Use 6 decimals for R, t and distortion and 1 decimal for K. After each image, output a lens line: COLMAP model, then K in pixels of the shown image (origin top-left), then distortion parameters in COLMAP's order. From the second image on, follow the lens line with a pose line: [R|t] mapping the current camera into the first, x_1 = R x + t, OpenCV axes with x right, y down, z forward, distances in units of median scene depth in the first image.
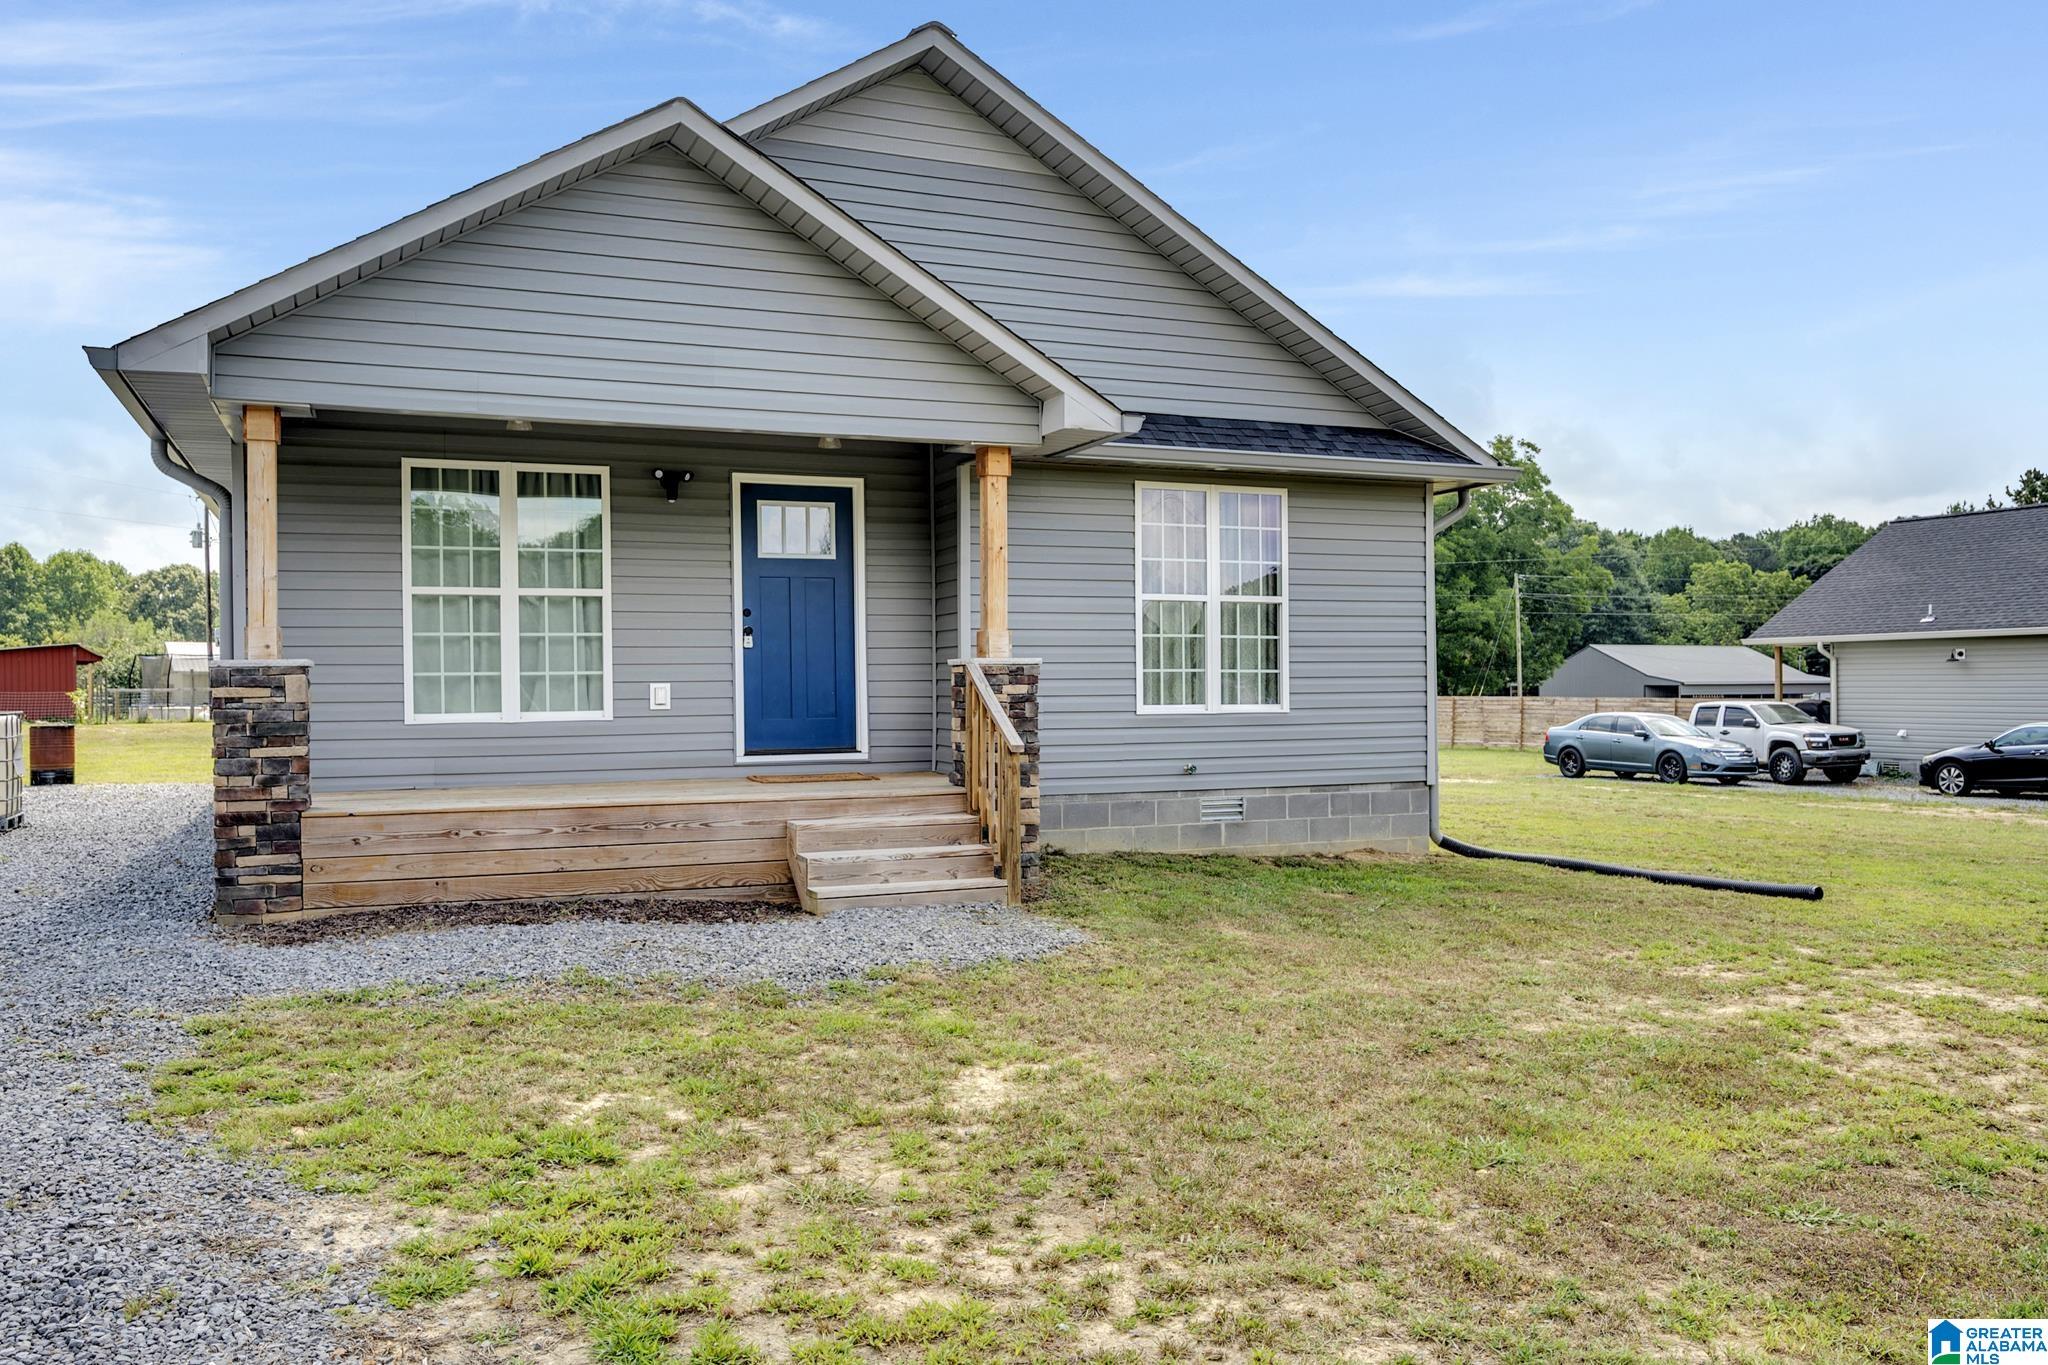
lens RADIAL K [[1565.0, 0, 1024.0], [0, 1565.0, 682.5], [0, 0, 1]] dist [0.000482, 0.001129]
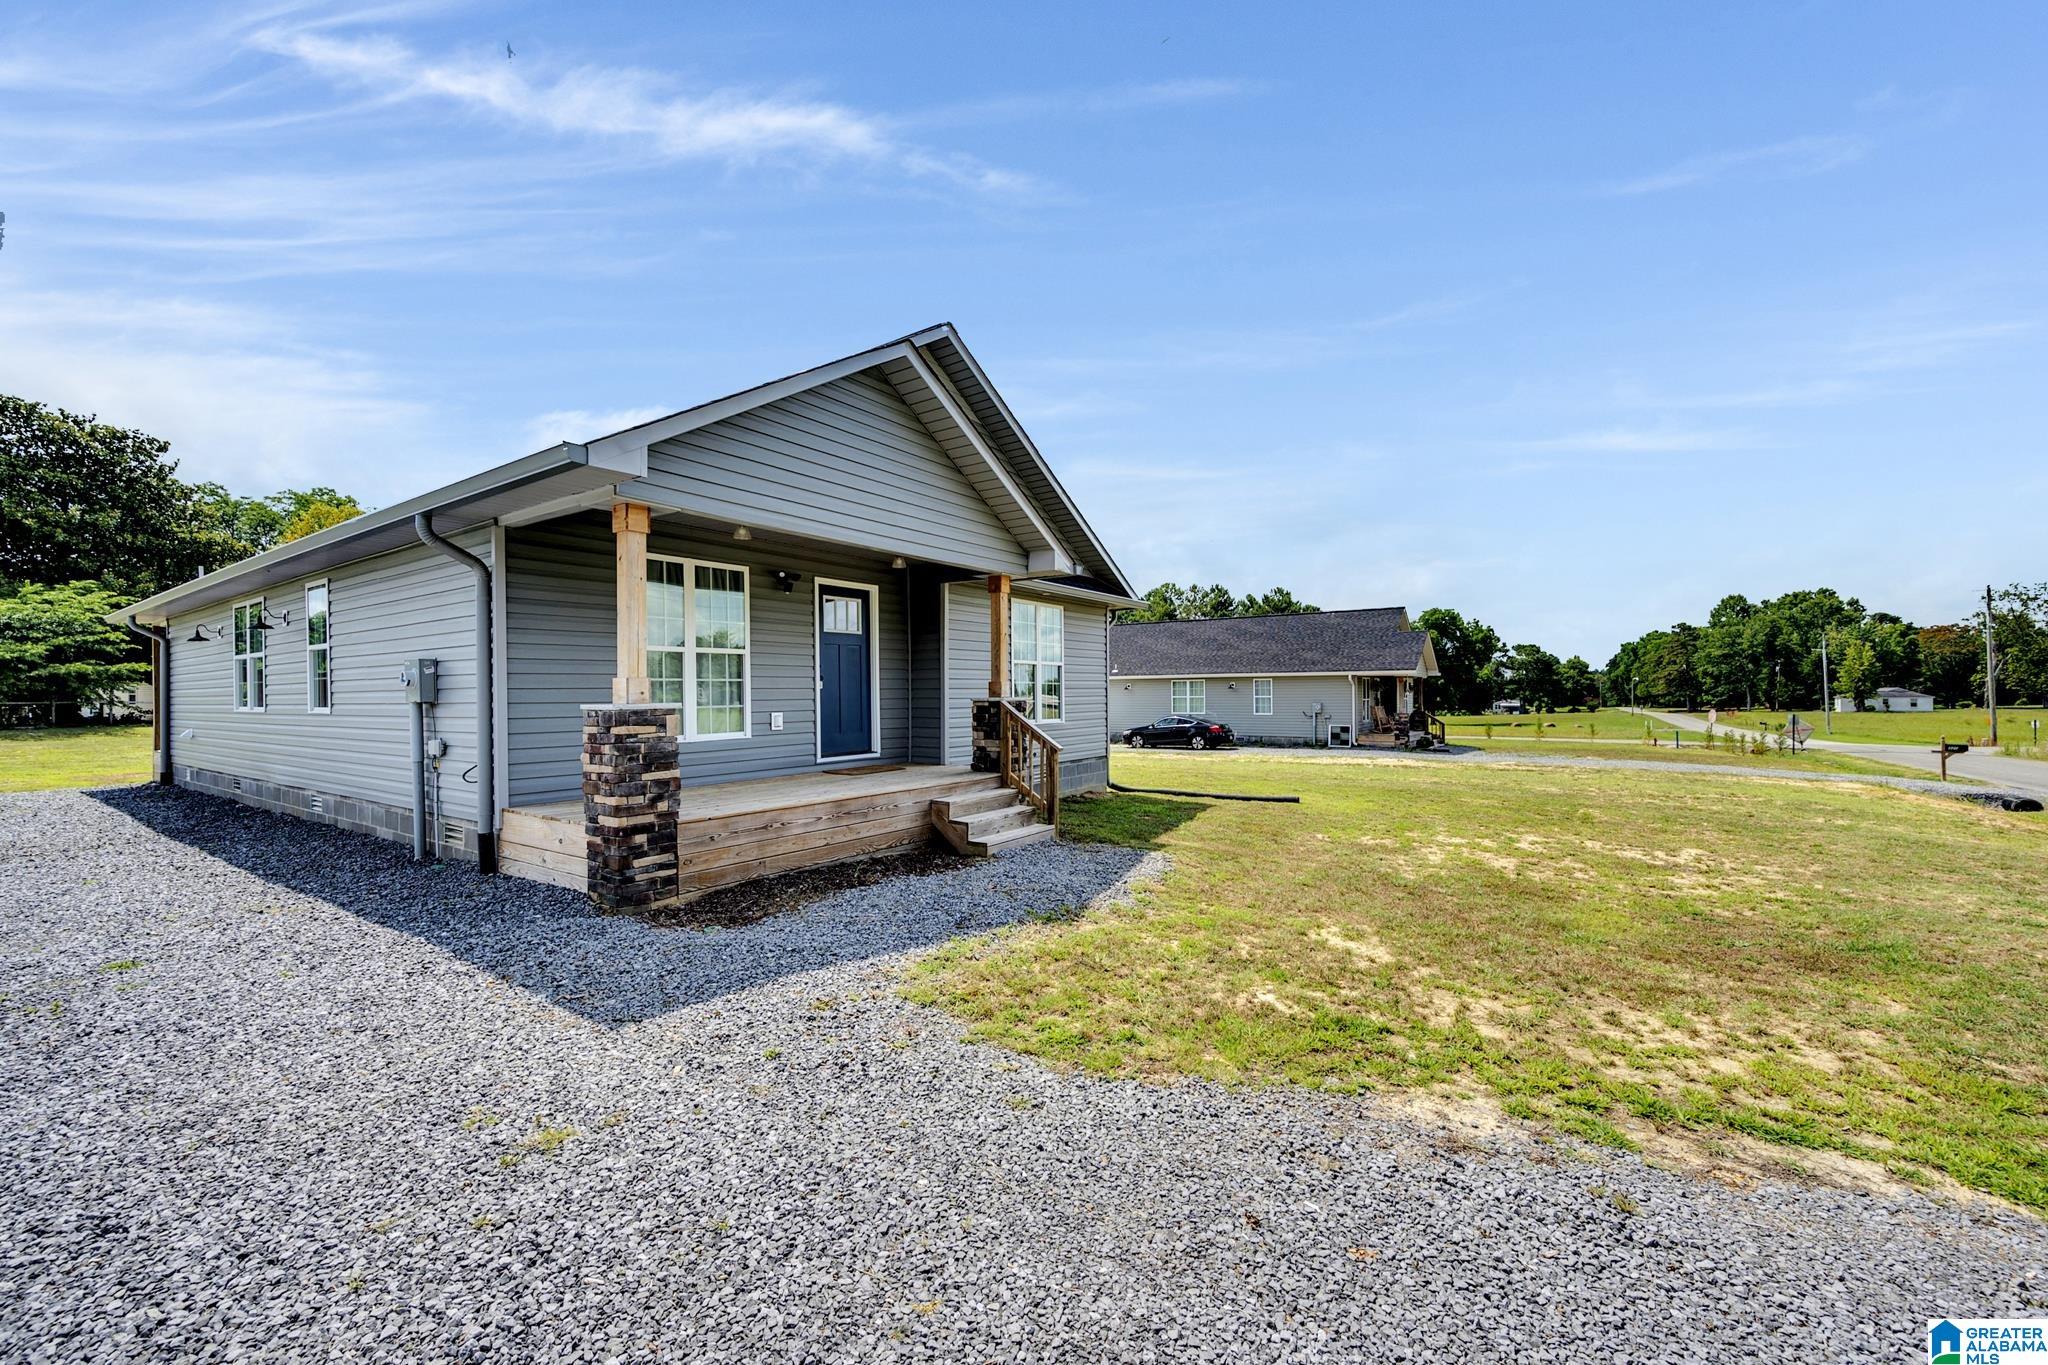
lens RADIAL K [[805.3, 0, 1026.2], [0, 805.3, 691.8], [0, 0, 1]] dist [-0.000373, -0.000147]
pose [[0.847027, 0.003379, 0.531540, -0.448250], [-0.002147, 0.999993, -0.002934, -0.017999], [-0.531546, 0.001344, 0.847028, 0.215616]]
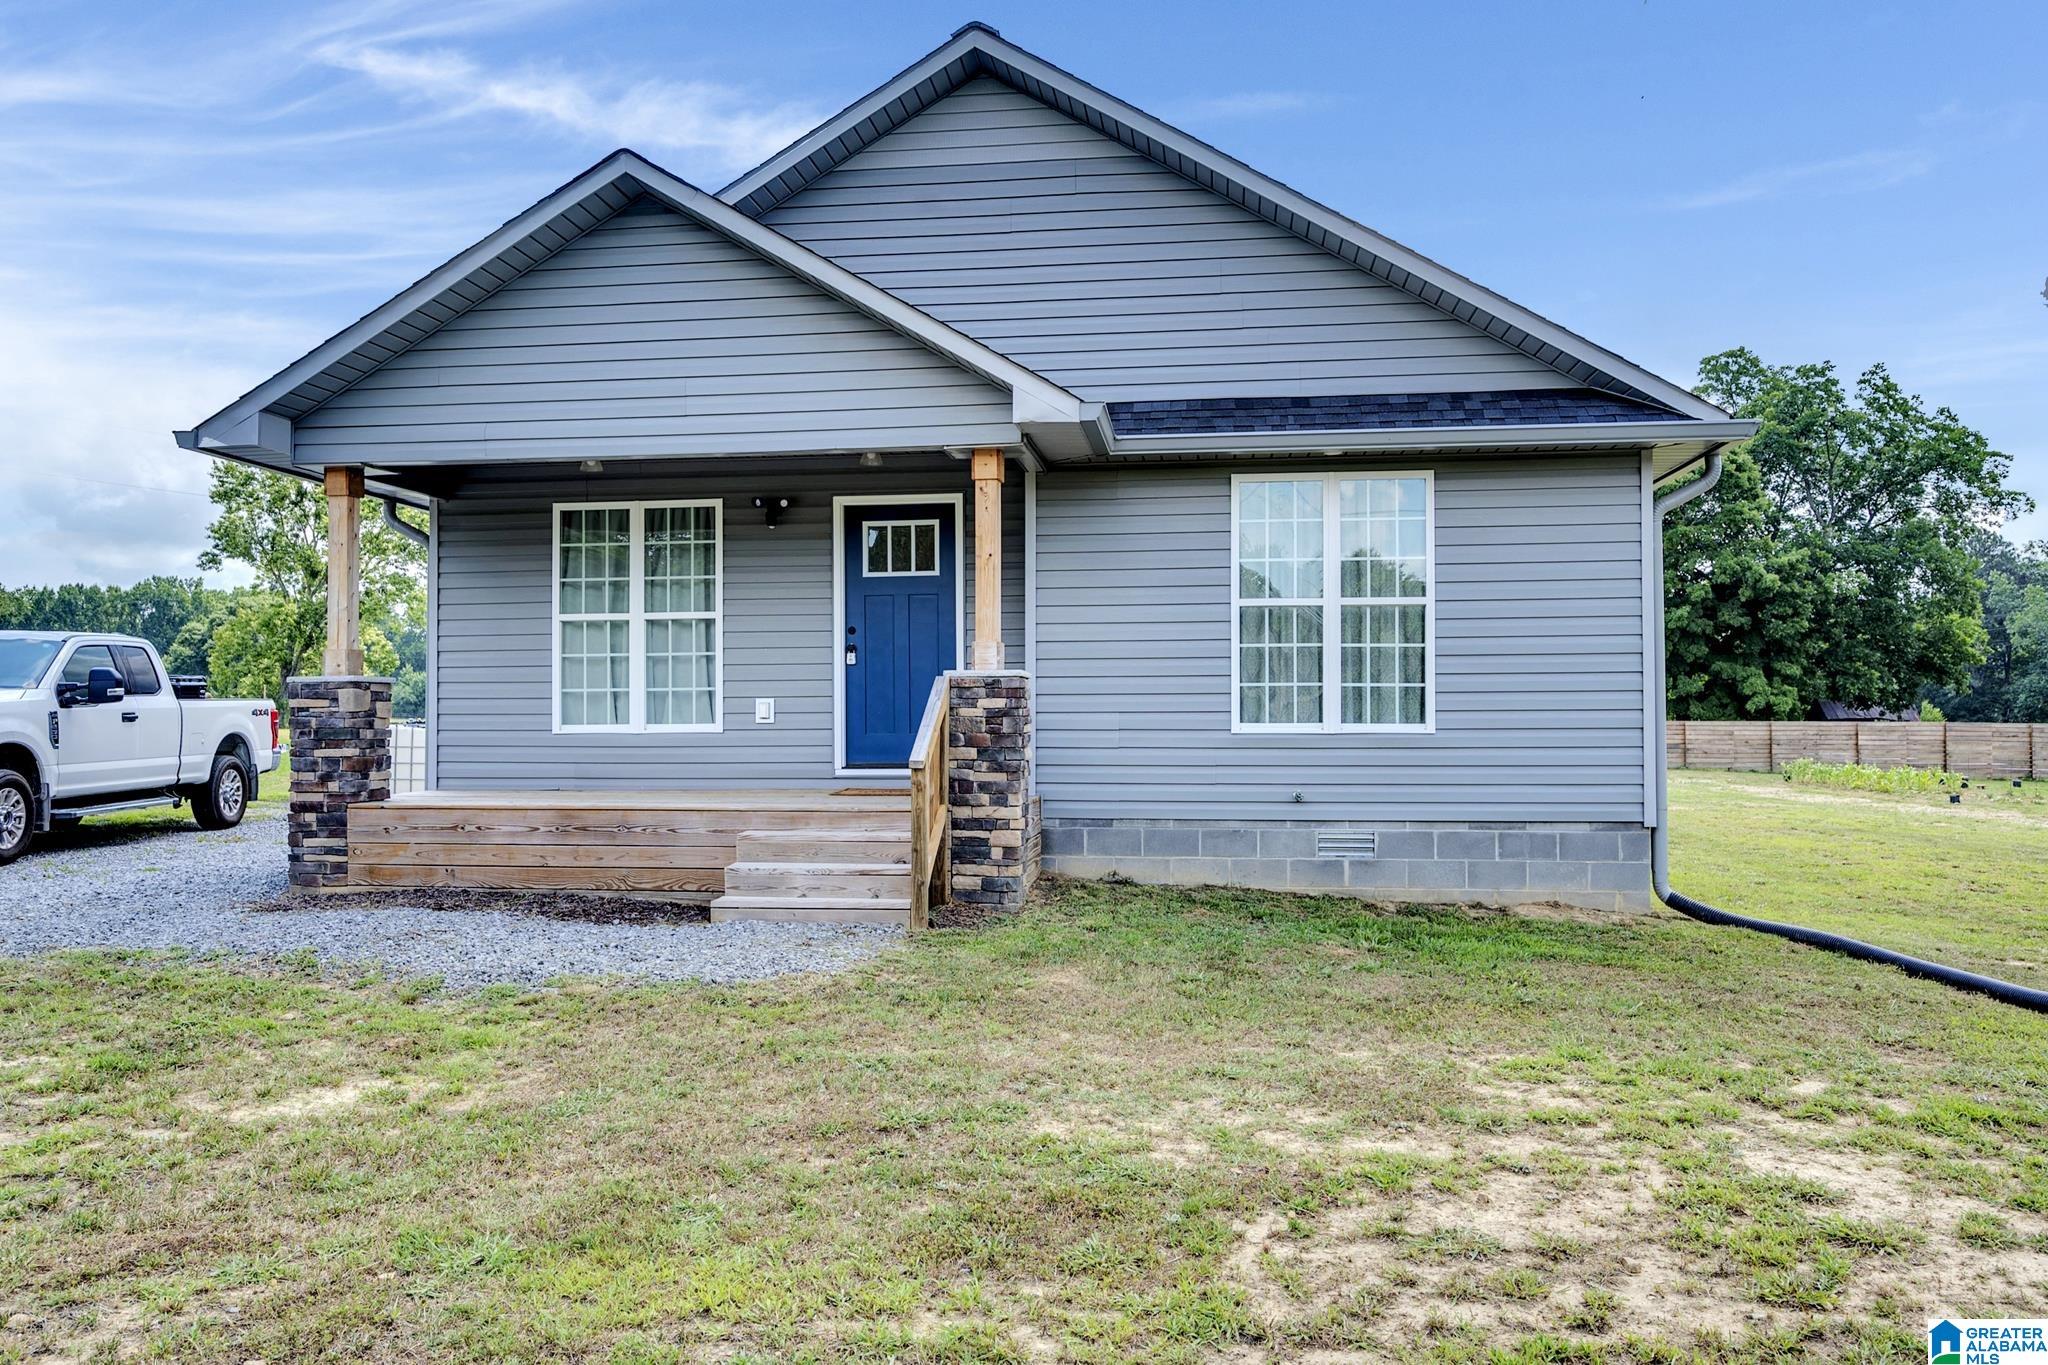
lens RADIAL K [[1484.9, 0, 1021.0], [0, 1484.9, 684.4], [0, 0, 1]] dist [0.002035, 0.000366]
pose [[0.861403, -0.006528, -0.507881, 0.436669], [-0.002401, 0.999854, -0.016925, 0.007659], [0.507917, 0.015799, 0.861261, 0.221108]]
